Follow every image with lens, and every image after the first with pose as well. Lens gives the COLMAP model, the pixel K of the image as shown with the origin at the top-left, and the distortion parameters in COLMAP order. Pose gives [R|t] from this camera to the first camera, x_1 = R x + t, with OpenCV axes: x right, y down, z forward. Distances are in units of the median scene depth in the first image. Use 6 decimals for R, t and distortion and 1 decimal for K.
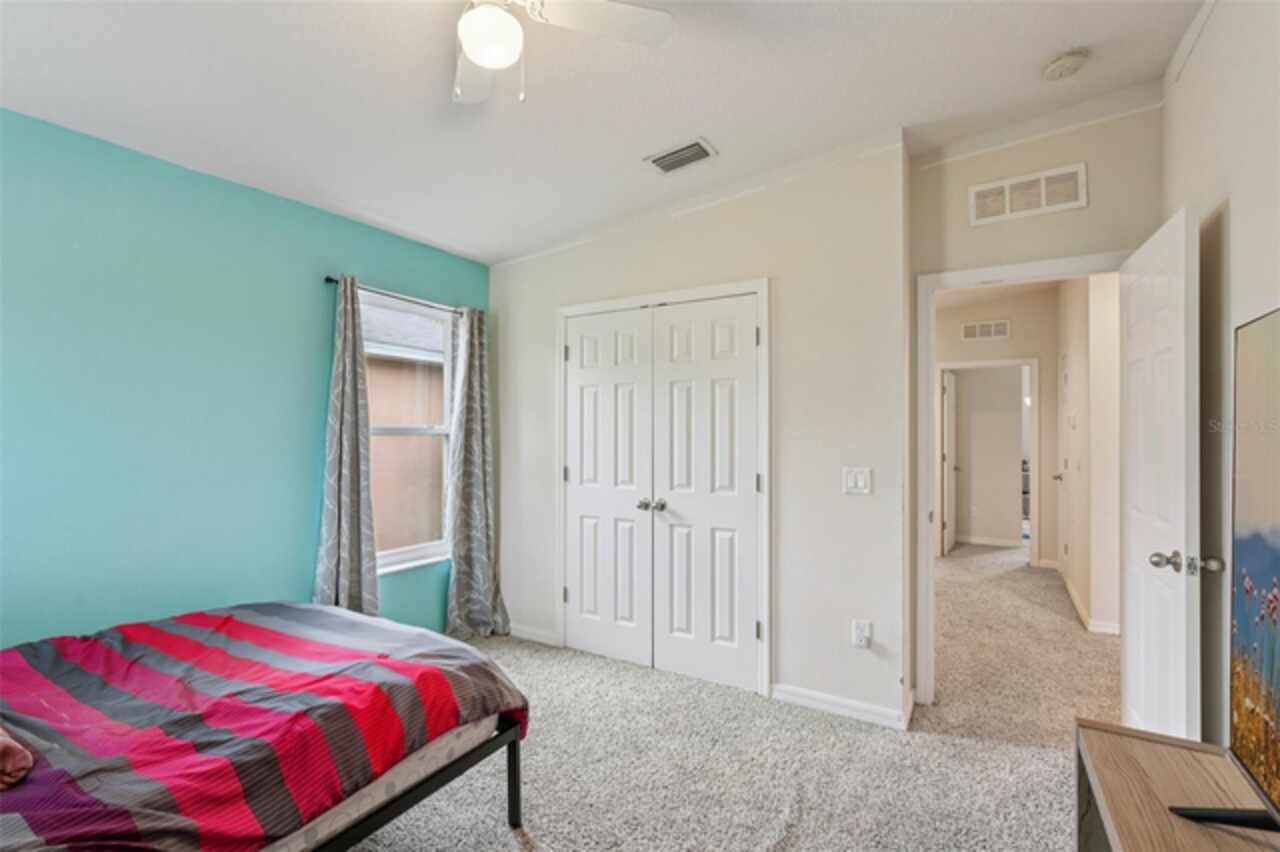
lens RADIAL K [[590.7, 0, 639.5], [0, 590.7, 426.9], [0, 0, 1]] dist [0.000949, 0.000181]
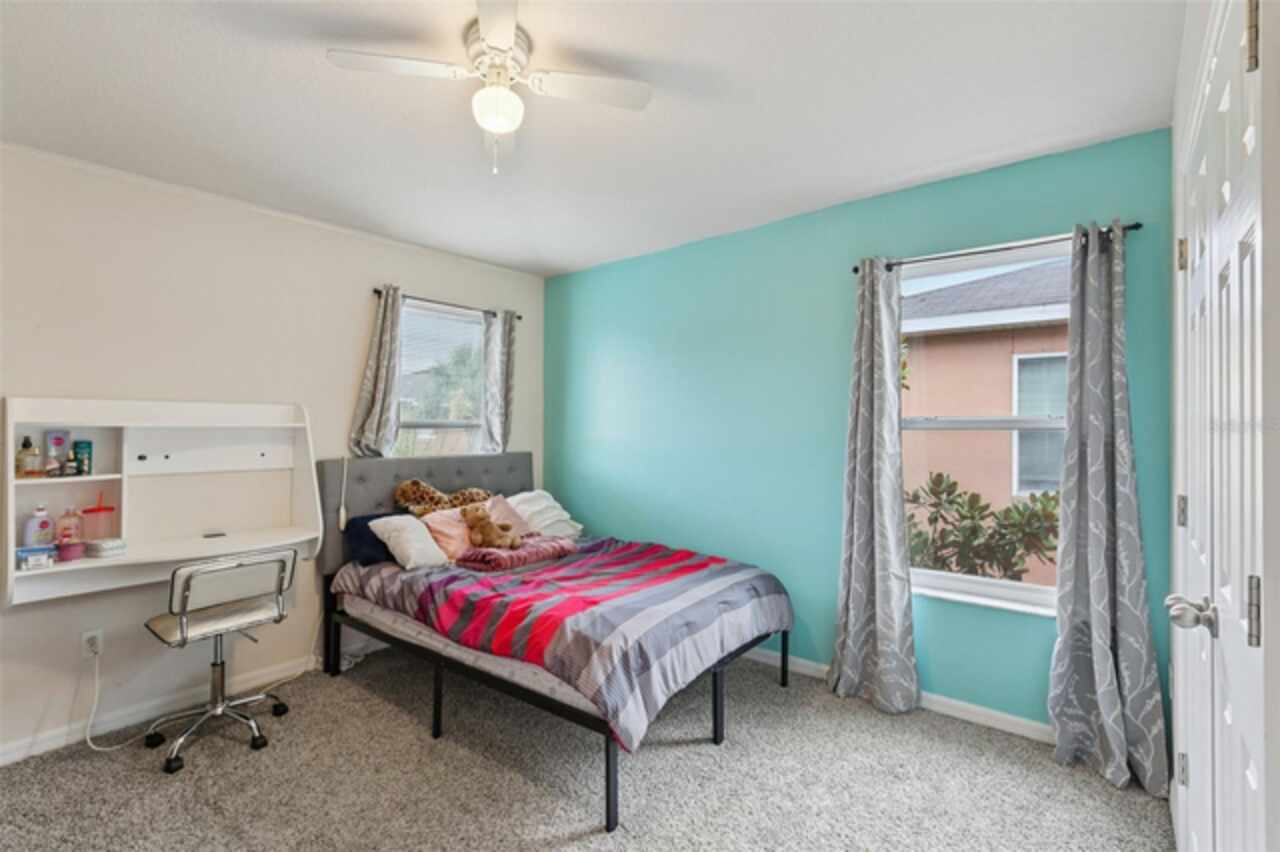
lens RADIAL K [[590.7, 0, 639.5], [0, 590.7, 426.9], [0, 0, 1]] dist [0.000949, 0.000181]
pose [[-0.147144, -0.005643, -0.989099, 0.469524], [0.008006, 0.999944, -0.006896, 0.013547], [0.989083, -0.008933, -0.147090, 0.752660]]
